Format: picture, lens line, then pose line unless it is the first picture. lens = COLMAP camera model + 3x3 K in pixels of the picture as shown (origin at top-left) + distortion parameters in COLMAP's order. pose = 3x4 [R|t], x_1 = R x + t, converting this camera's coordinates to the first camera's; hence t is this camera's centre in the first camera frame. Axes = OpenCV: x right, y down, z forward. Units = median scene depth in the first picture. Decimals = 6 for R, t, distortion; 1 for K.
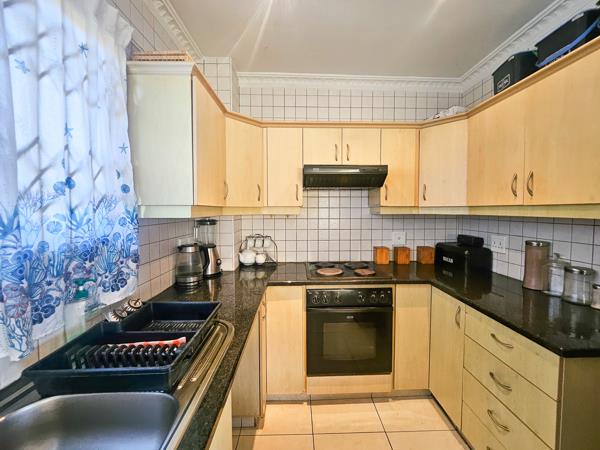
lens RADIAL K [[259.1, 0, 292.9], [0, 259.1, 229.1], [0, 0, 1]] dist [0.000893, 0.000200]
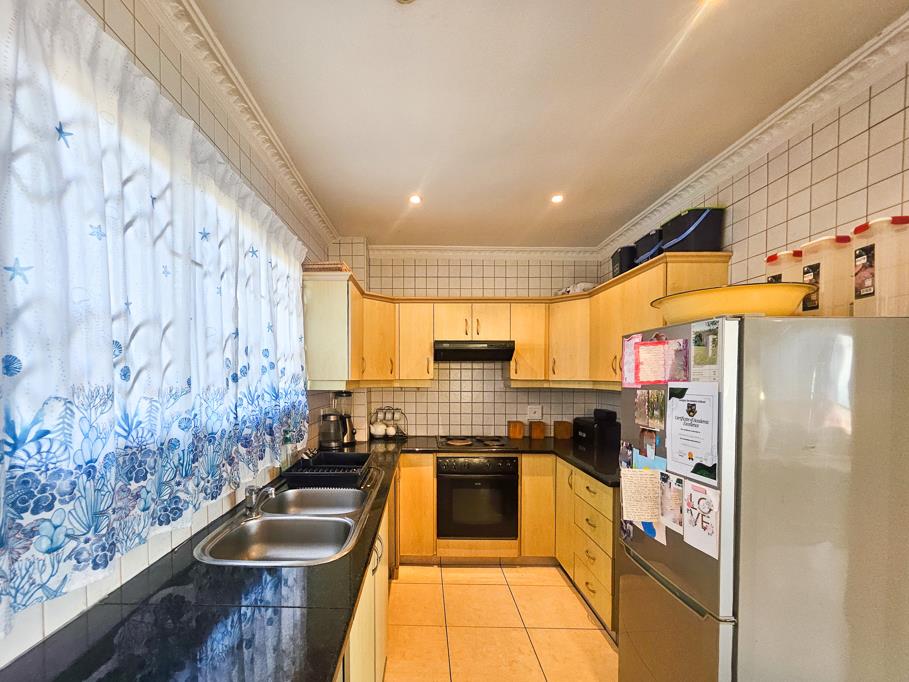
lens RADIAL K [[403.4, 0, 399.4], [0, 403.4, 380.5], [0, 0, 1]] dist [0.000645, 0.000307]
pose [[0.998922, 0.005256, -0.046131, -0.025445], [-0.008252, 0.997851, -0.065001, 0.023815], [0.045691, 0.065312, 0.996818, -0.646559]]
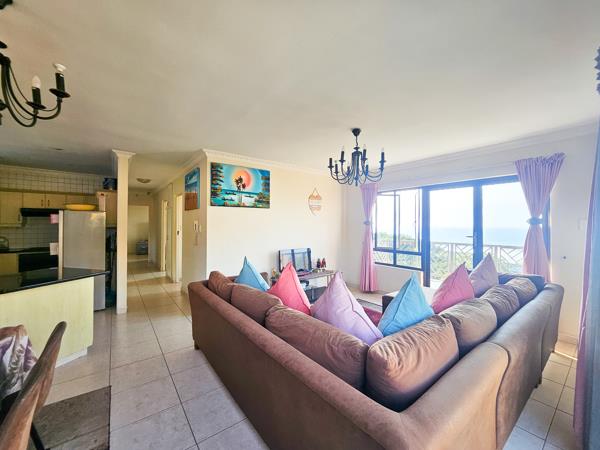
lens RADIAL K [[247.9, 0, 300.0], [0, 247.9, 225.0], [0, 0, 1]] dist [0.001427, 0.000185]
pose [[0.790704, 0.001252, 0.612197, 0.744529], [0.047097, 0.996910, -0.062869, 0.219844], [-0.610384, 0.078544, 0.788202, -2.718230]]
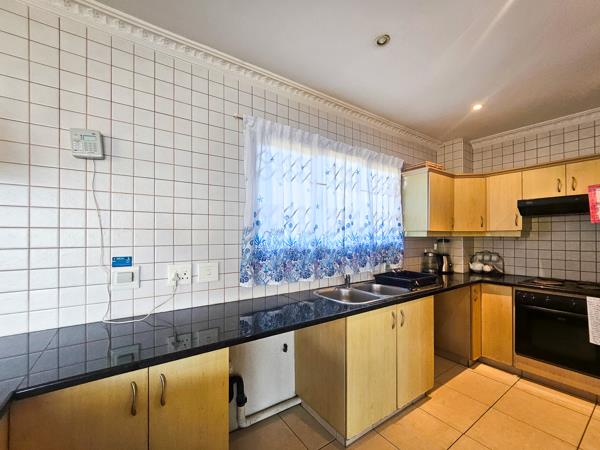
lens RADIAL K [[247.9, 0, 300.0], [0, 247.9, 225.0], [0, 0, 1]] dist [0.001427, 0.000185]
pose [[0.568273, -0.034512, -0.822116, 0.467551], [-0.062211, 0.994458, -0.084749, 0.066426], [0.820485, 0.099305, 0.562977, -0.684022]]
